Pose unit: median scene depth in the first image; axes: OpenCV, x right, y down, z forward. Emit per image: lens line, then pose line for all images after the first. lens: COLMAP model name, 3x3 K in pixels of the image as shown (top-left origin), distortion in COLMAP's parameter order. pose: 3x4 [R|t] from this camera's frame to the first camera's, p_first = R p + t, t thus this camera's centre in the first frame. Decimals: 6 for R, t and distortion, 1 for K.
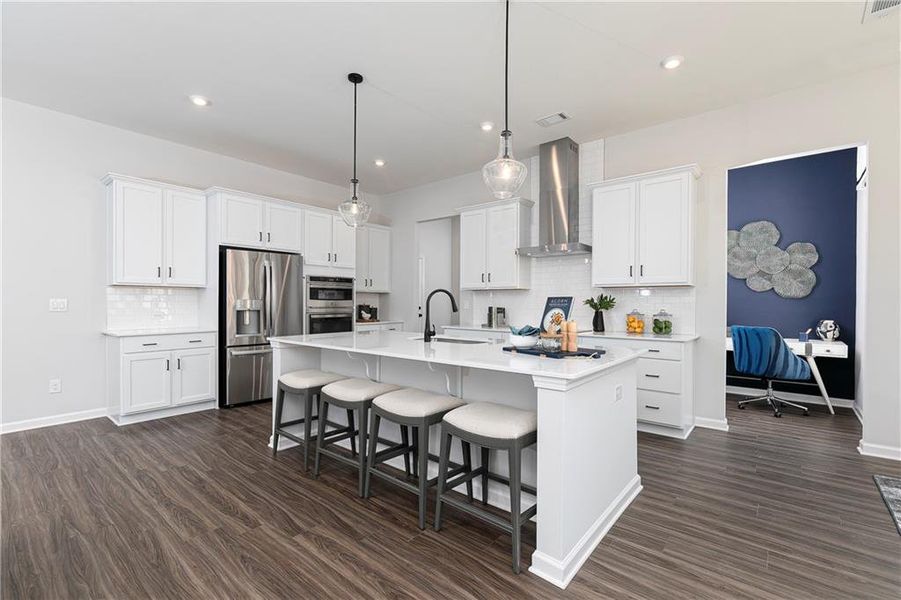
lens RADIAL K [[405.1, 0, 452.4], [0, 405.1, 302.7], [0, 0, 1]] dist [0.003058, 0.000197]
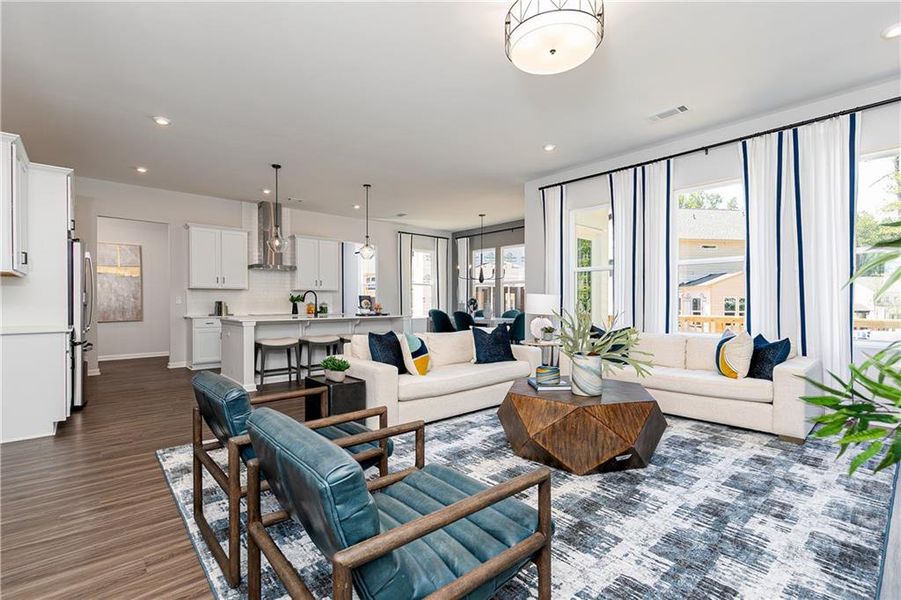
lens RADIAL K [[407.3, 0, 451.3], [0, 407.3, 304.6], [0, 0, 1]] dist [0.002287, 0.000443]
pose [[0.145061, -0.008727, 0.989384, -1.798174], [0.004306, 0.999957, 0.008189, 0.020696], [-0.989413, 0.003073, 0.145093, 0.022058]]
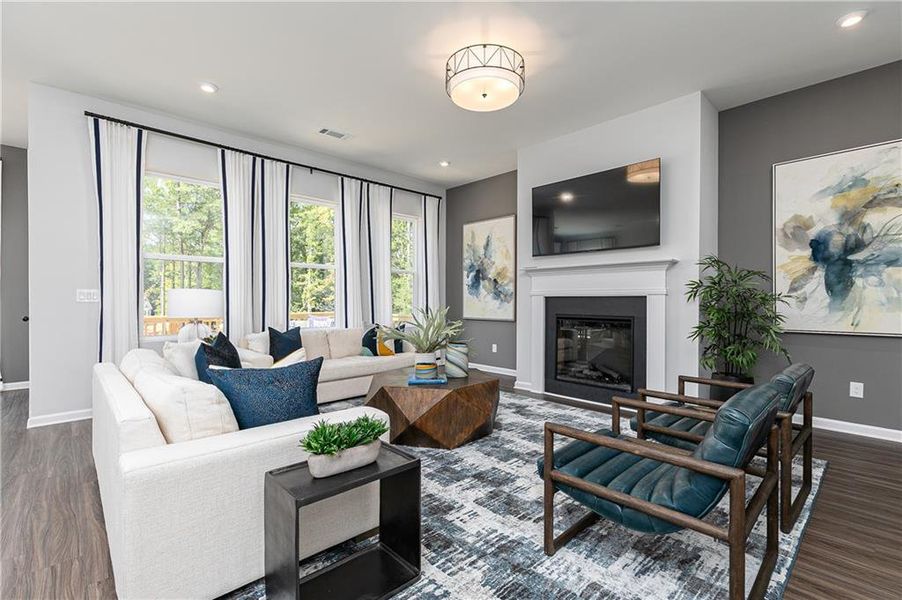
lens RADIAL K [[405.5, 0, 452.9], [0, 405.5, 302.7], [0, 0, 1]] dist [0.003058, 0.000197]
pose [[-0.993889, -0.003777, 0.110317, -1.039637], [-0.002853, 0.999960, 0.008530, 0.017879], [-0.110345, 0.008163, -0.993860, 0.879257]]
